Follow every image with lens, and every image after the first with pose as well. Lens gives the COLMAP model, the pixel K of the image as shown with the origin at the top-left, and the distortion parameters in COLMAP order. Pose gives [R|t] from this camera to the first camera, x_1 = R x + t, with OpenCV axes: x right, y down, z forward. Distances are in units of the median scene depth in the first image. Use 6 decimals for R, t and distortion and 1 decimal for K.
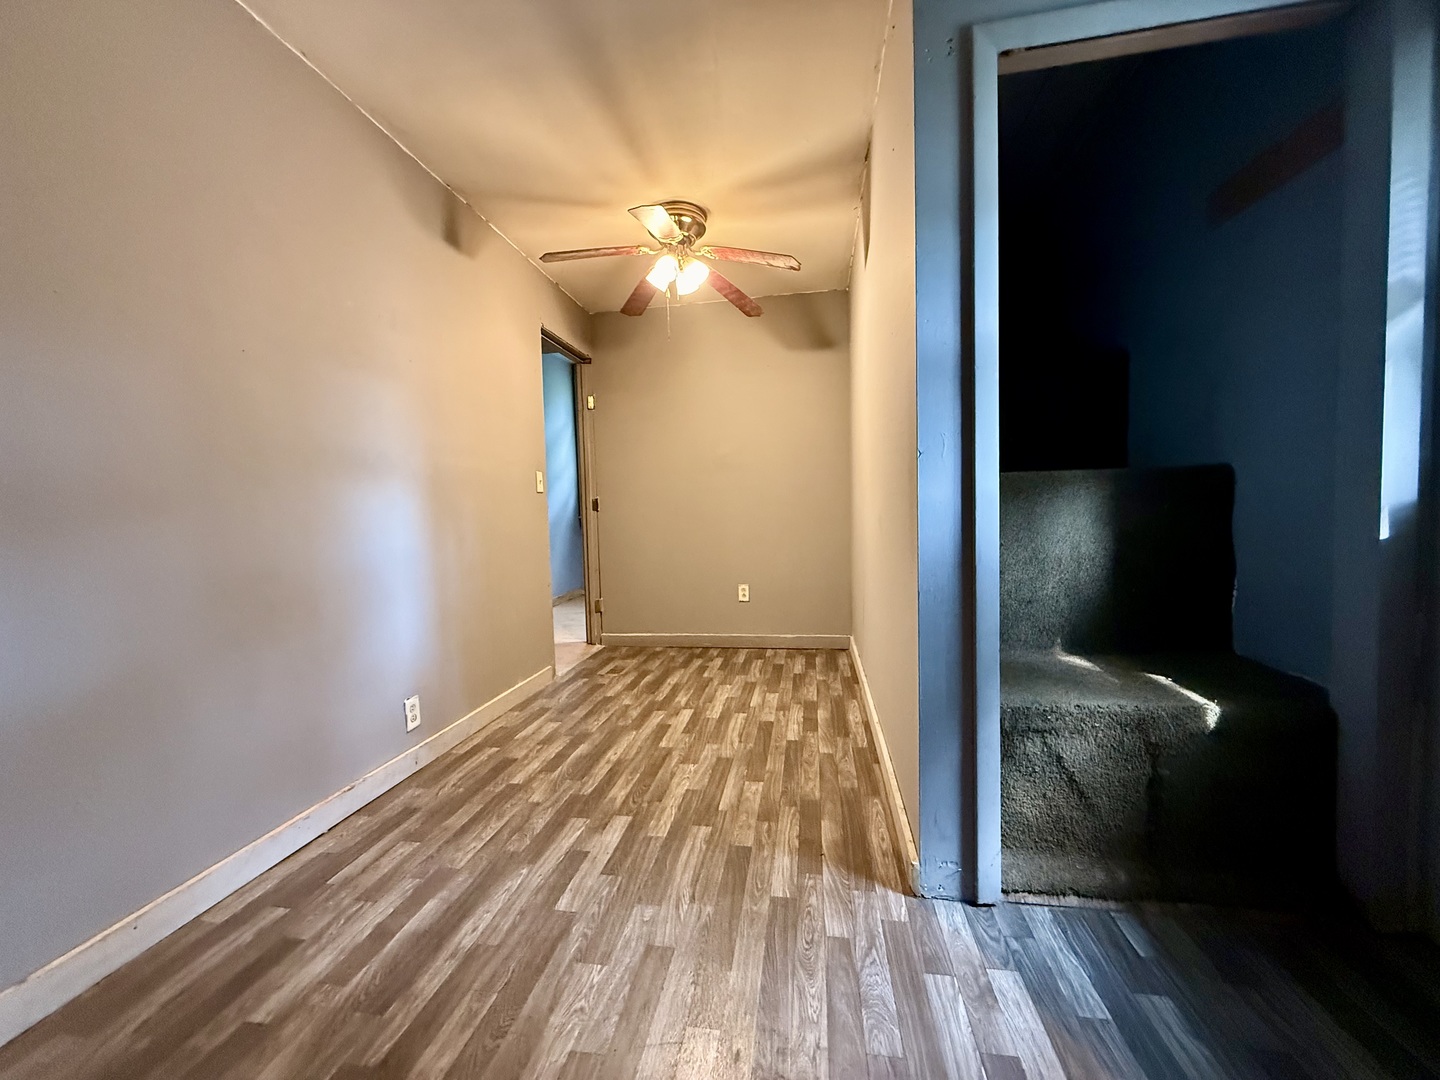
lens RADIAL K [[570.4, 0, 717.8], [0, 570.4, 548.0], [0, 0, 1]] dist [0.009266, -0.001049]
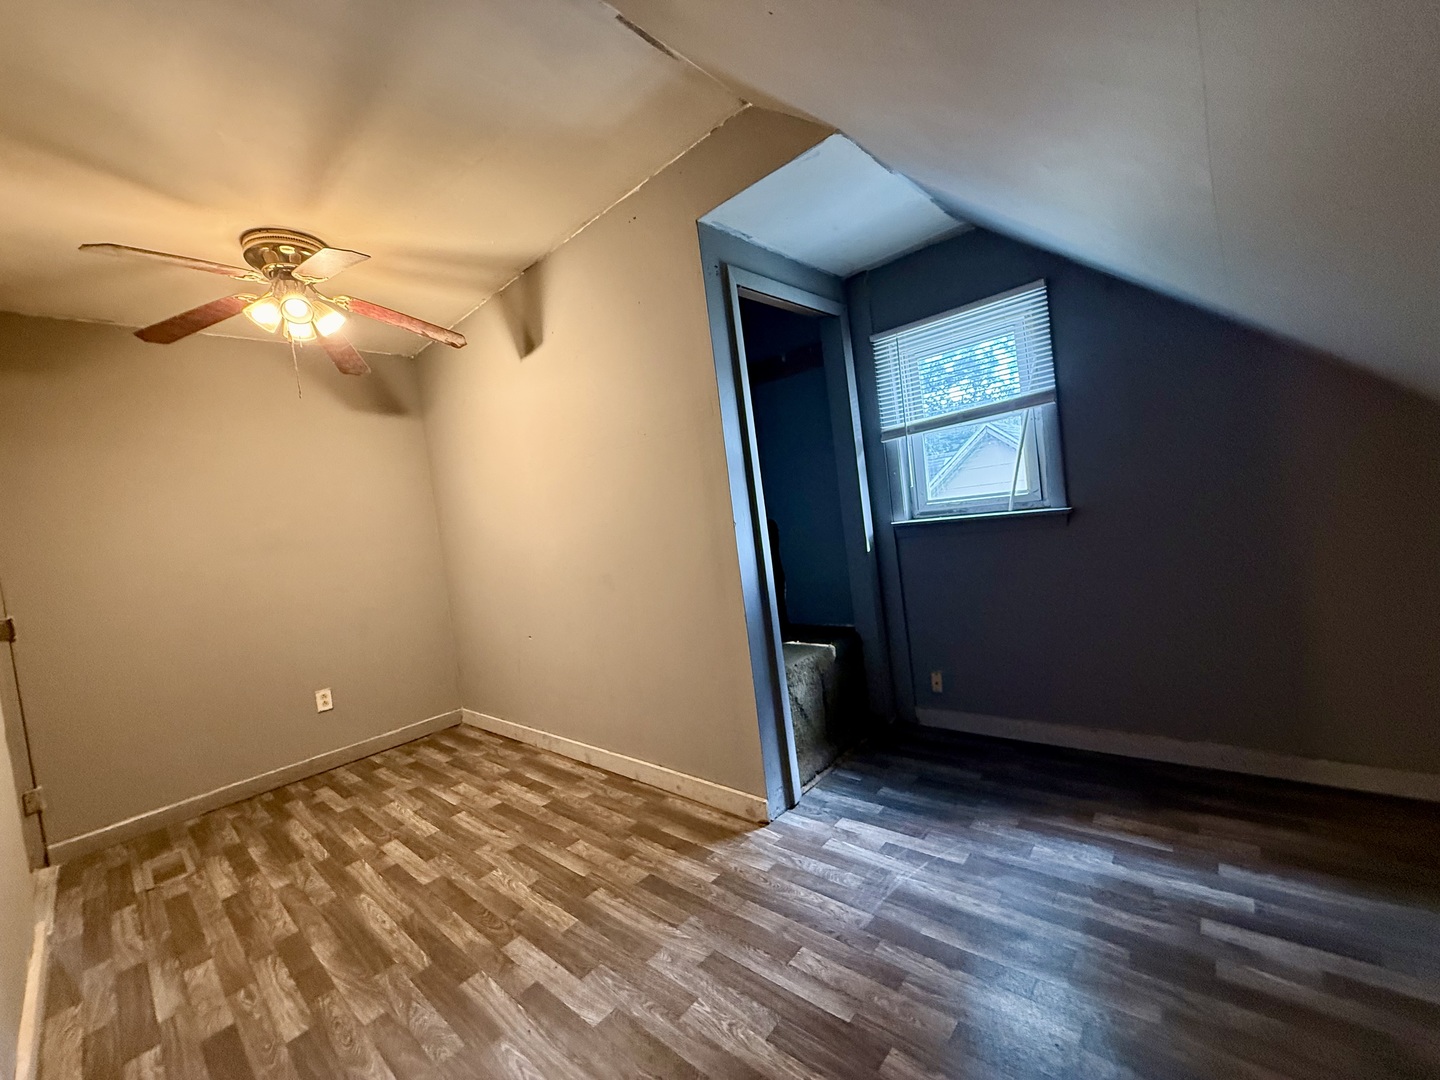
lens RADIAL K [[570.4, 0, 713.1], [0, 570.4, 554.9], [0, 0, 1]] dist [0.009266, -0.001049]
pose [[0.541894, -0.092240, 0.835370, -0.700194], [0.167160, 0.985930, 0.000430, -0.071058], [-0.823655, 0.139407, 0.549689, 0.176965]]
